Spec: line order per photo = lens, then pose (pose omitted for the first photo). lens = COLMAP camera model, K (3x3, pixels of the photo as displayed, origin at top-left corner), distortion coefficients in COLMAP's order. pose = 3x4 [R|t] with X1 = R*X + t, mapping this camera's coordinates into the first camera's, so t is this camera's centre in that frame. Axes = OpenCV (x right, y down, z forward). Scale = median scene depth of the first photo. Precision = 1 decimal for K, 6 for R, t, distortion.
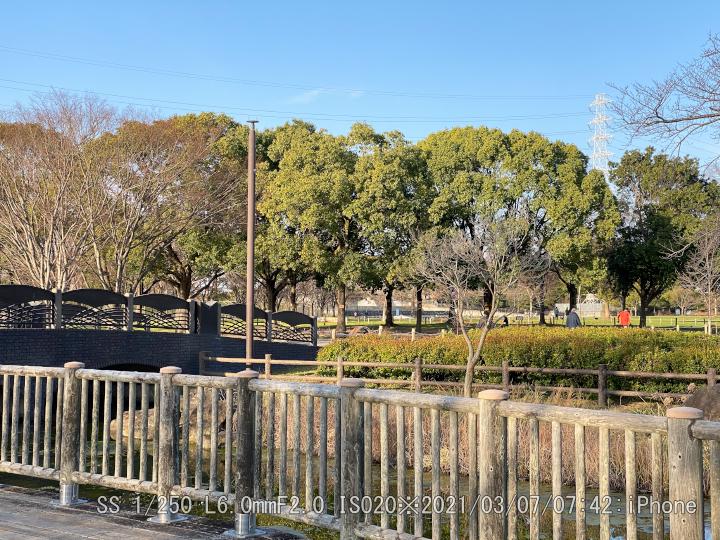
lens RADIAL K [[1082.5, 0, 360.0], [0, 1082.5, 270.0], [0, 0, 1]] dist [0.181325, 0.108280]
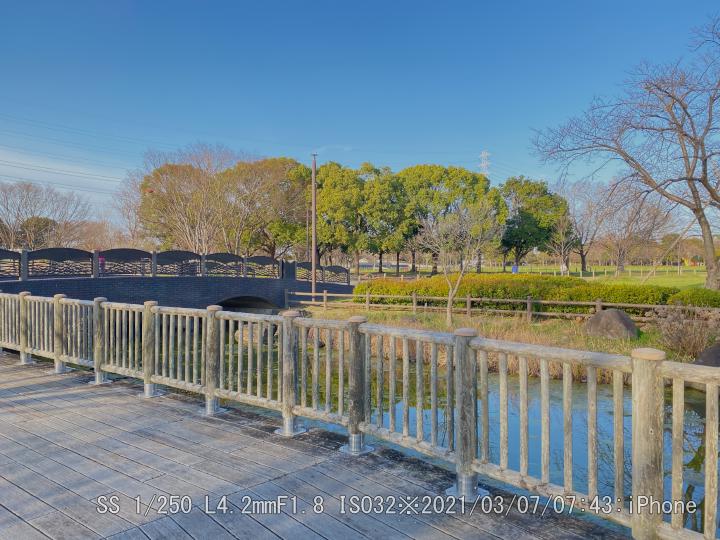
lens RADIAL K [[549.6, 0, 360.0], [0, 549.6, 270.0], [0, 0, 1]] dist [0.131428, -0.001122]
pose [[0.999976, -0.004821, 0.004962, -0.030474], [0.004583, 0.998890, 0.046873, 0.003763], [-0.005183, -0.046849, 0.998889, 0.115537]]
